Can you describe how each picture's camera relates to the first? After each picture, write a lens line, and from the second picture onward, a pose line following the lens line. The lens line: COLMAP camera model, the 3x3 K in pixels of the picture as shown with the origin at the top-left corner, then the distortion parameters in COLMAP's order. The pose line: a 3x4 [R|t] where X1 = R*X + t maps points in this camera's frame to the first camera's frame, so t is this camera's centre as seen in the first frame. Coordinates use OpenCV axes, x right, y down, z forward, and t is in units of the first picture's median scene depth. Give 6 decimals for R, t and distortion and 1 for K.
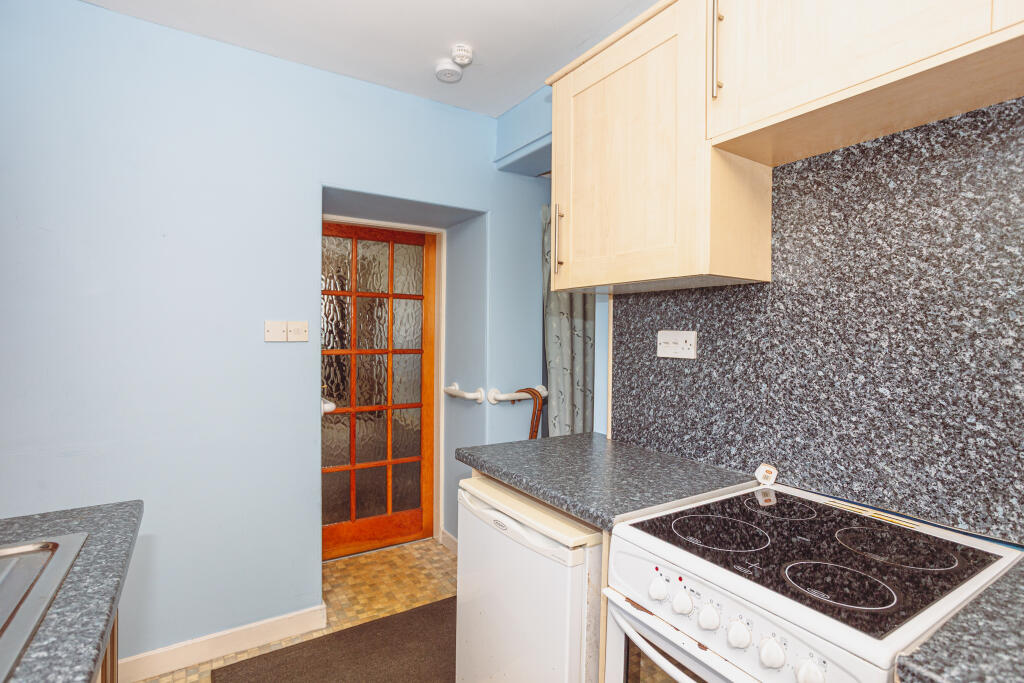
lens RADIAL K [[508.3, 0, 505.9], [0, 508.3, 336.1], [0, 0, 1]] dist [-0.016400, 0.001044]
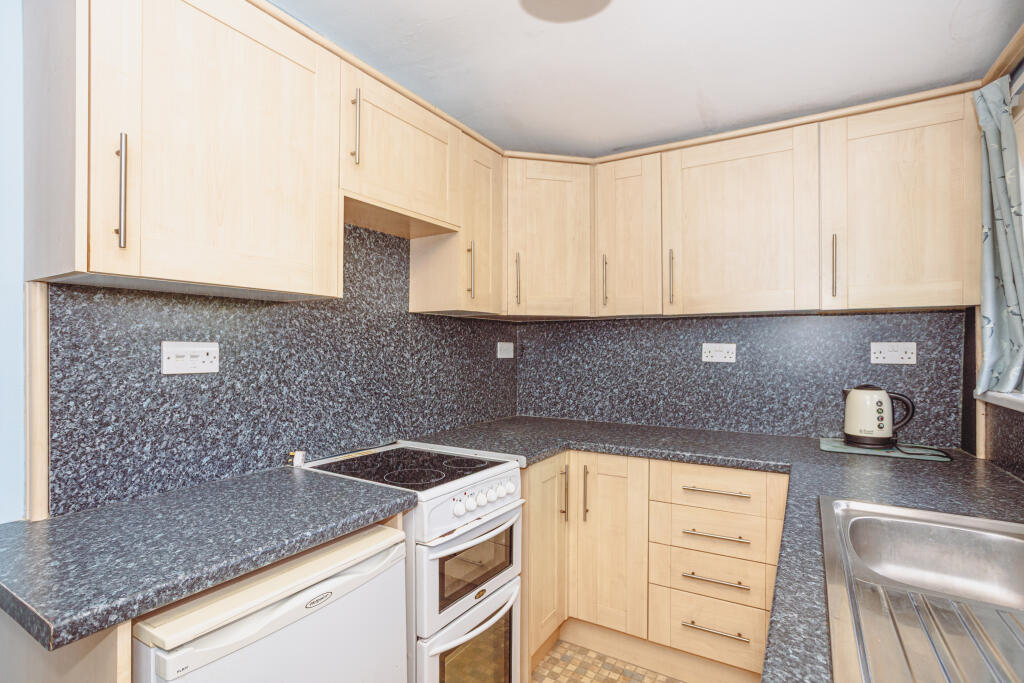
lens RADIAL K [[508.3, 0, 506.5], [0, 508.3, 344.6], [0, 0, 1]] dist [-0.016400, 0.001044]
pose [[-0.443129, -0.007743, 0.896425, -0.780780], [-0.001447, 0.999968, 0.007922, -0.015782], [-0.896457, 0.002214, -0.443126, 1.042301]]
